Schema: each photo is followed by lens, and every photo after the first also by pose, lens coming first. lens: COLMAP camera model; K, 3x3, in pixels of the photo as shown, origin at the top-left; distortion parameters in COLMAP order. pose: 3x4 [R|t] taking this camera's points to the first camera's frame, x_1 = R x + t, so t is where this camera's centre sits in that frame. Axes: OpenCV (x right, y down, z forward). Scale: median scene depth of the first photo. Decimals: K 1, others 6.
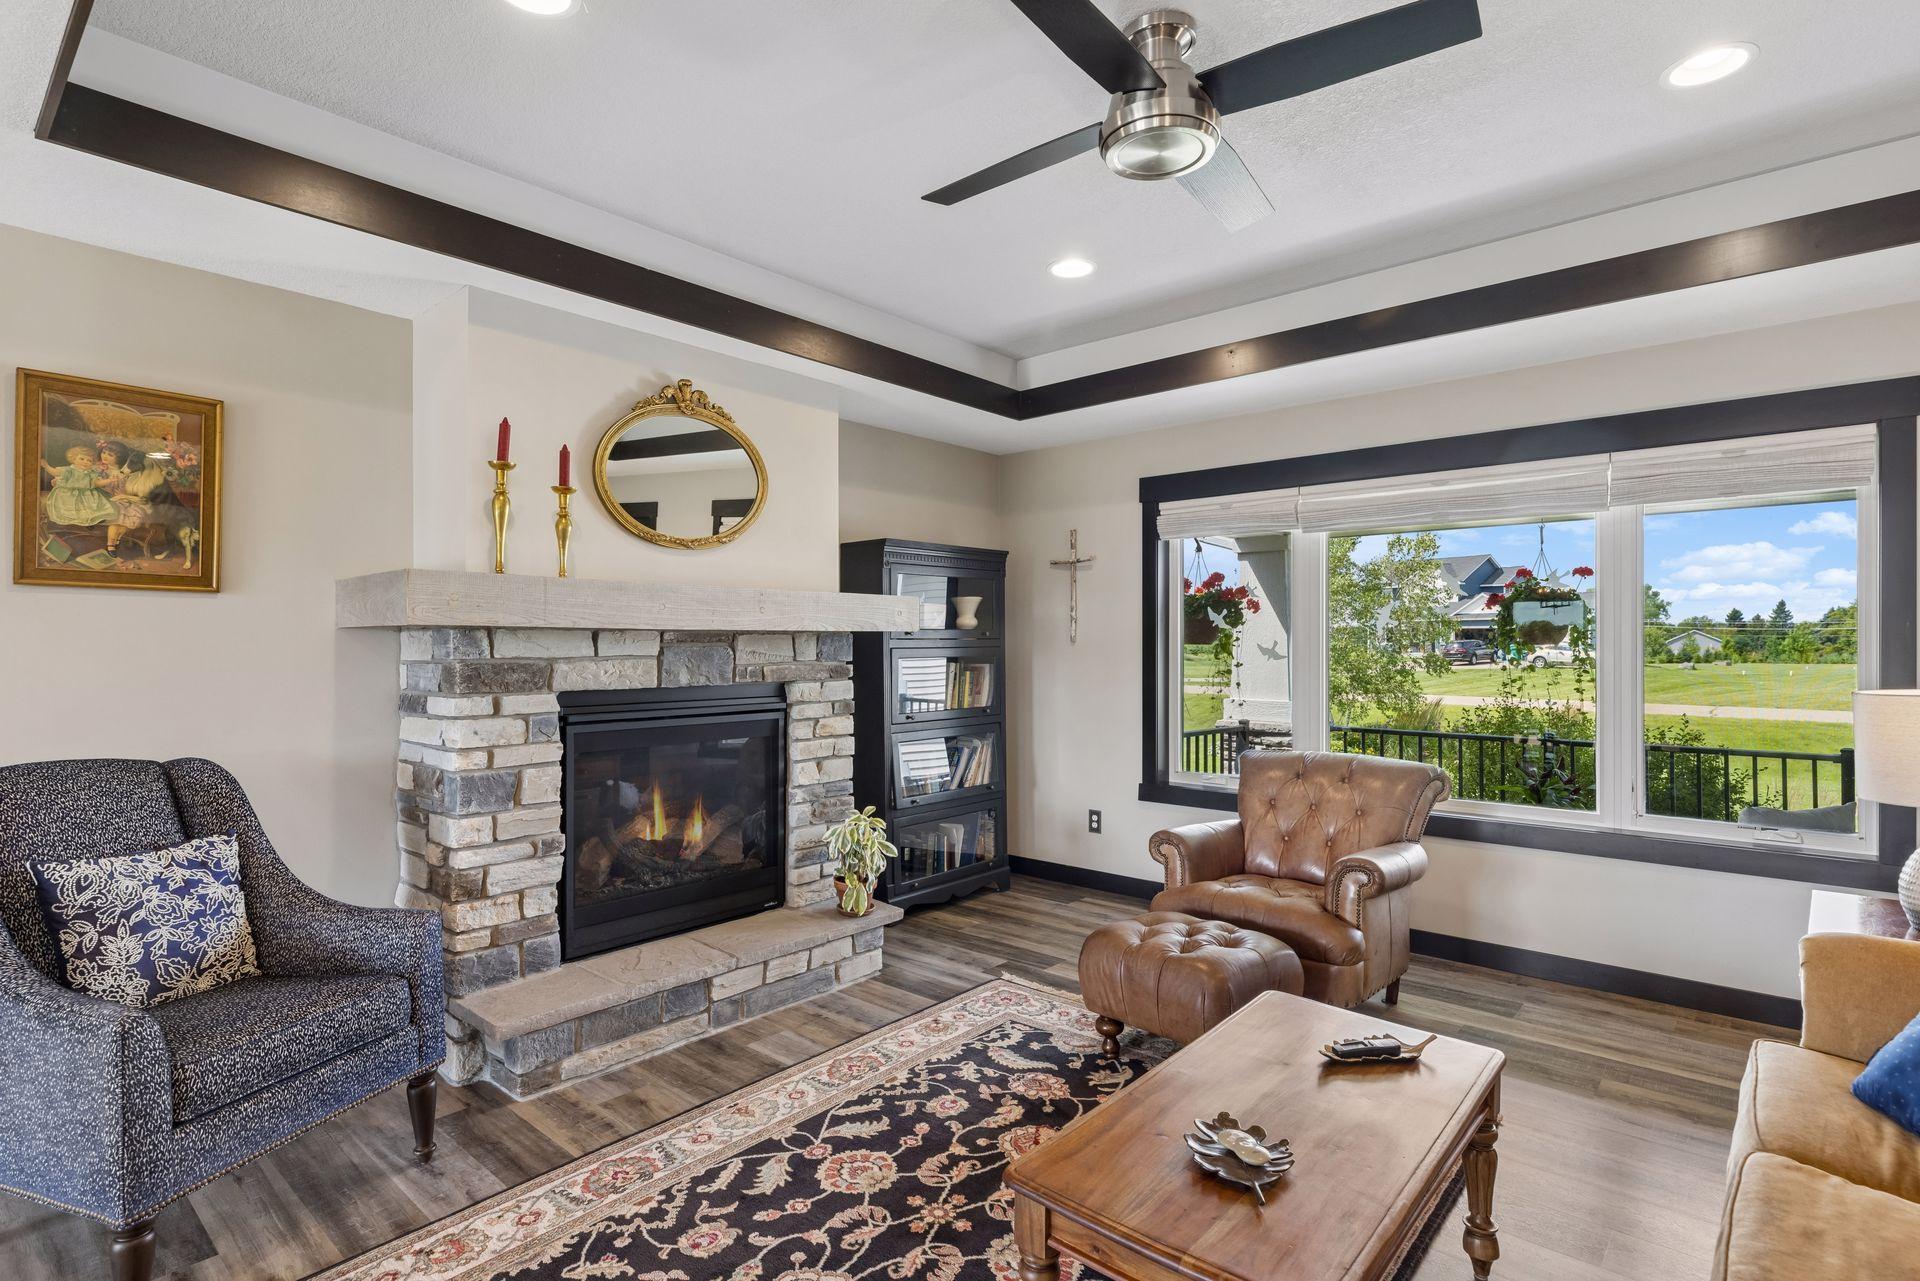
lens RADIAL K [[944.1, 0, 956.4], [0, 944.1, 646.6], [0, 0, 1]] dist [-0.003328, 0.000213]
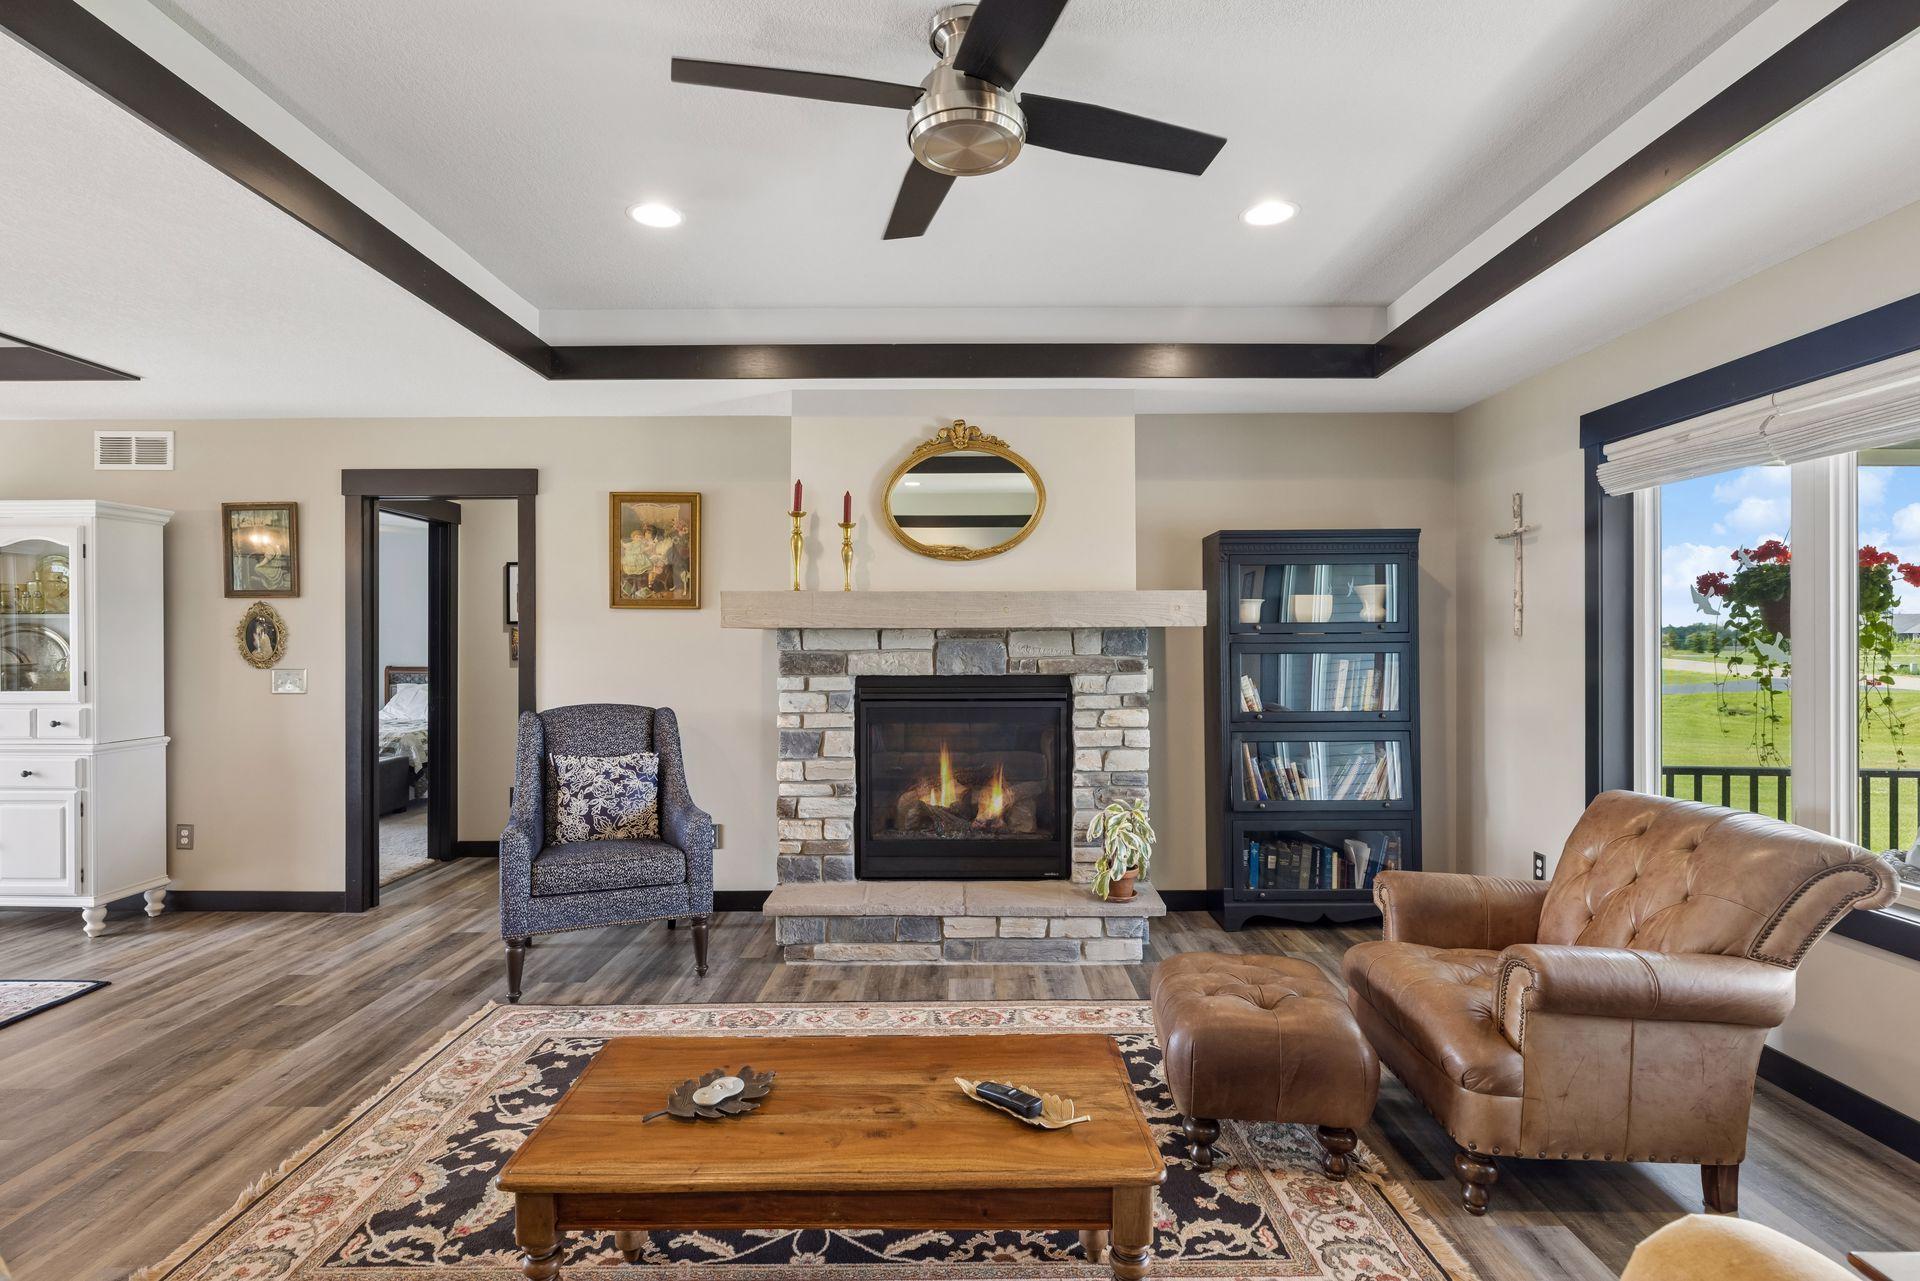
lens RADIAL K [[891.0, 0, 901.8], [0, 891.0, 639.5], [0, 0, 1]] dist [-0.003424, -0.000037]
pose [[0.664051, -0.001480, -0.747686, 0.563055], [0.000526, 0.999999, -0.001512, -0.001424], [0.747687, 0.000611, 0.664051, 0.209278]]
